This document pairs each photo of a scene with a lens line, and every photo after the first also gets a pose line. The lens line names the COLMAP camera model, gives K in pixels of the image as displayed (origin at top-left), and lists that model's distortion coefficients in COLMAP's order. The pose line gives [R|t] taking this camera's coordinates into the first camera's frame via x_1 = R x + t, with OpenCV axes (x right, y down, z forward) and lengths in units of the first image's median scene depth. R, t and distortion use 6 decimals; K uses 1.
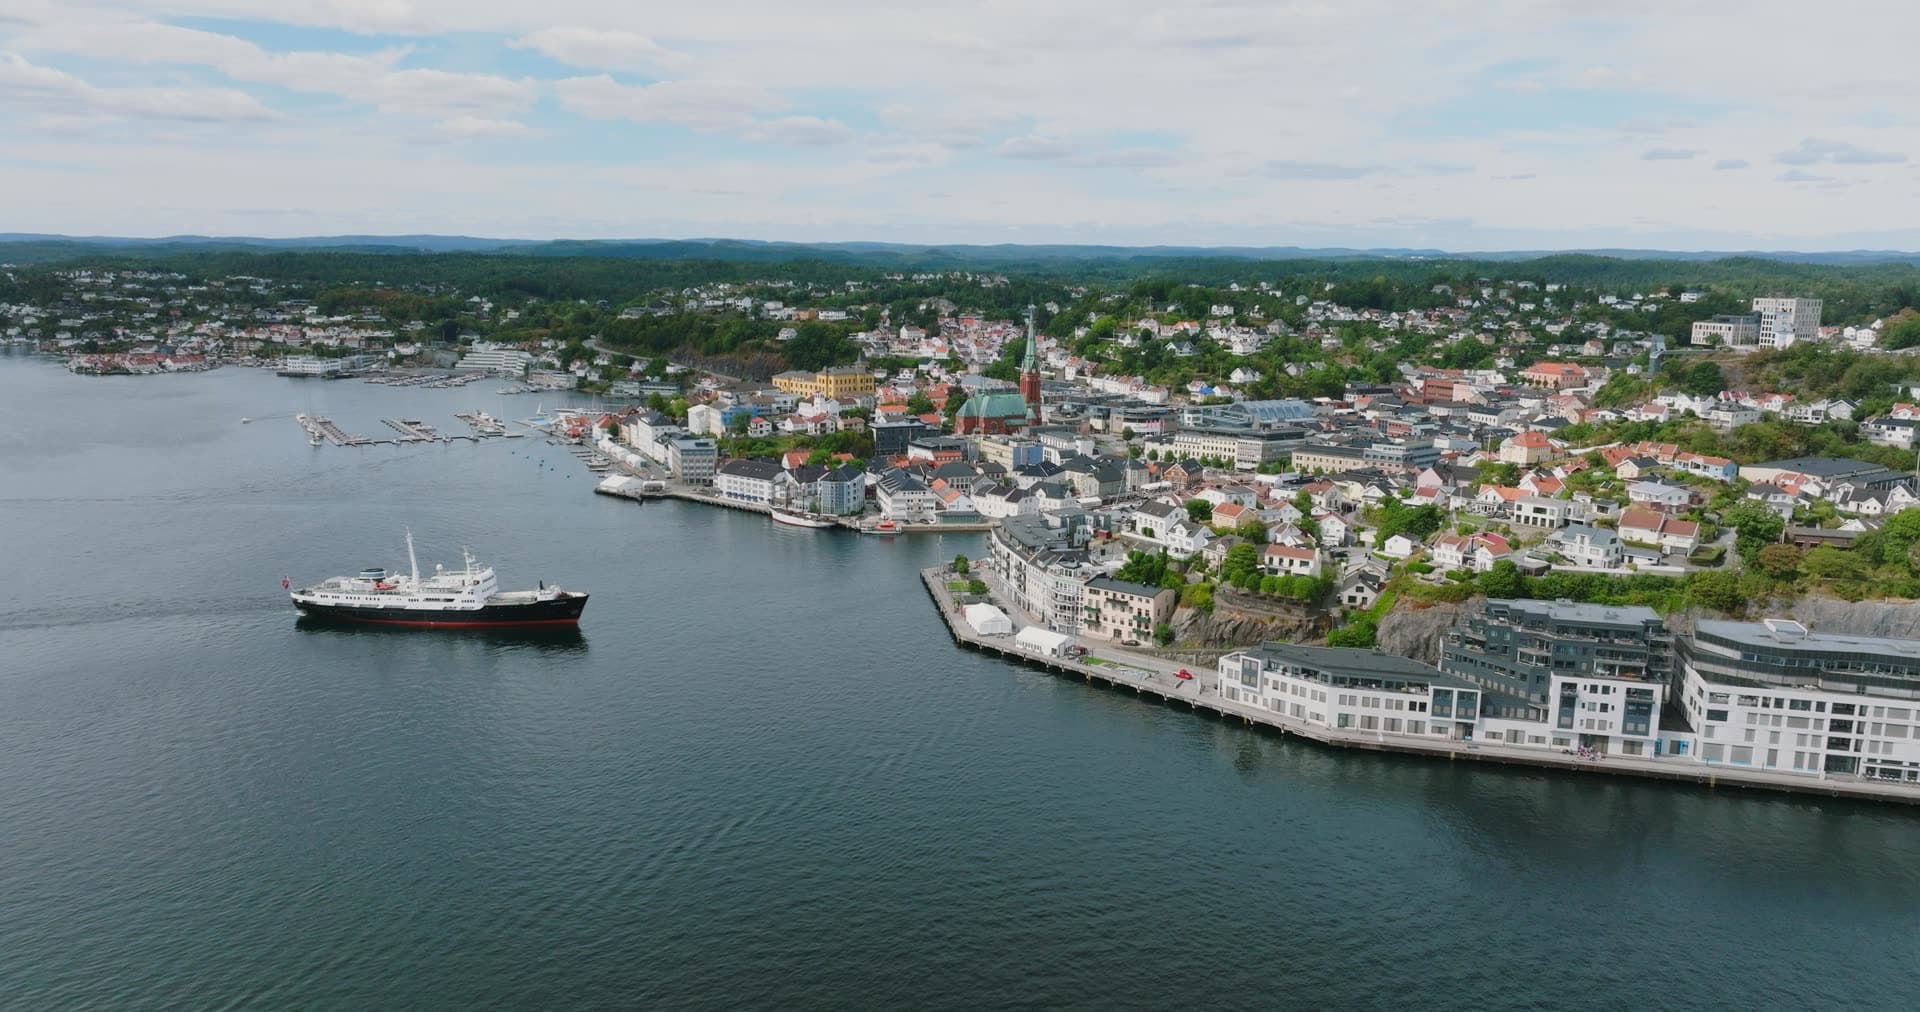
lens RADIAL K [[1344.0, 0, 960.0], [0, 1344.0, 506.0], [0, 0, 1]] dist [-0.004464, 0.021075]
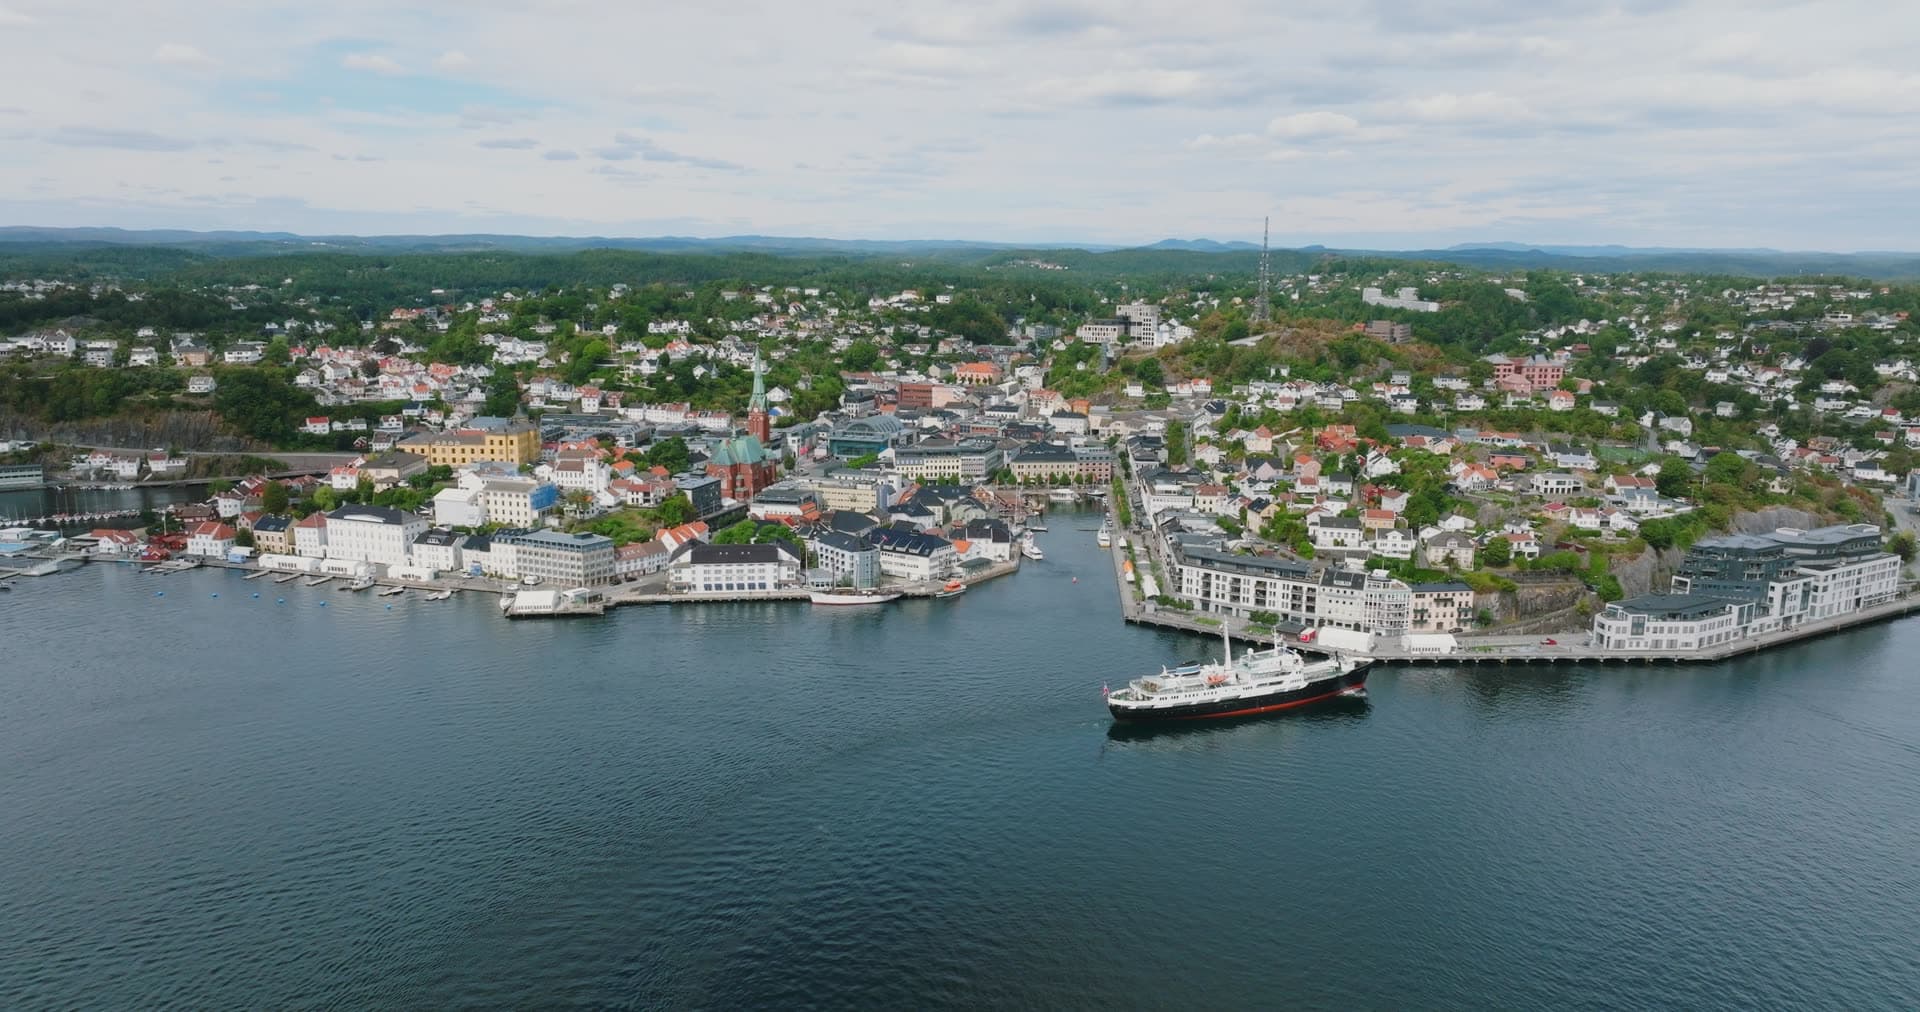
lens RADIAL K [[1344.0, 0, 960.0], [0, 1344.0, 506.0], [0, 0, 1]] dist [-0.004464, 0.021075]
pose [[0.690524, -0.138001, 0.710023, -1.031953], [0.128846, 0.989399, 0.066993, -0.150470], [-0.711741, 0.045223, 0.700984, 0.443478]]
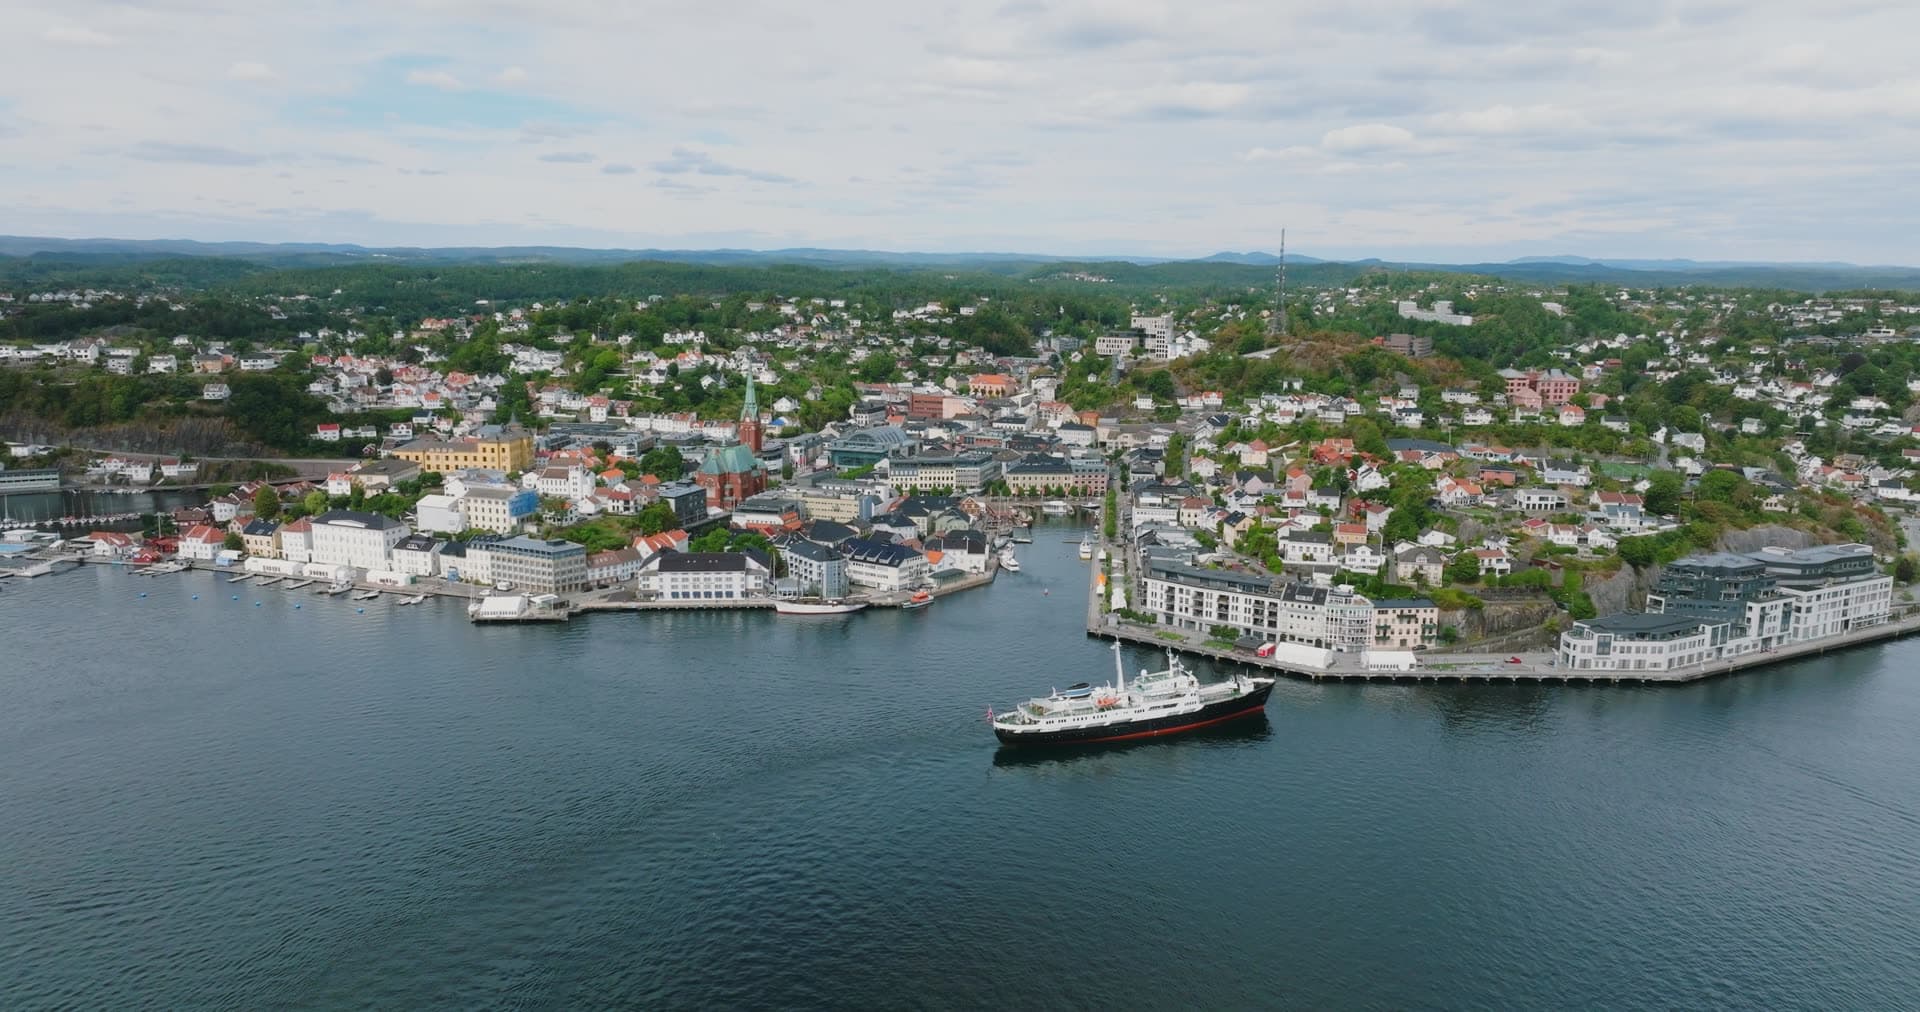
lens RADIAL K [[1344.0, 0, 960.0], [0, 1344.0, 506.0], [0, 0, 1]] dist [-0.004464, 0.021075]
pose [[0.719063, -0.125253, 0.683564, -0.969805], [0.122231, 0.991084, 0.053023, -0.138012], [-0.684111, 0.045426, 0.727962, 0.385578]]
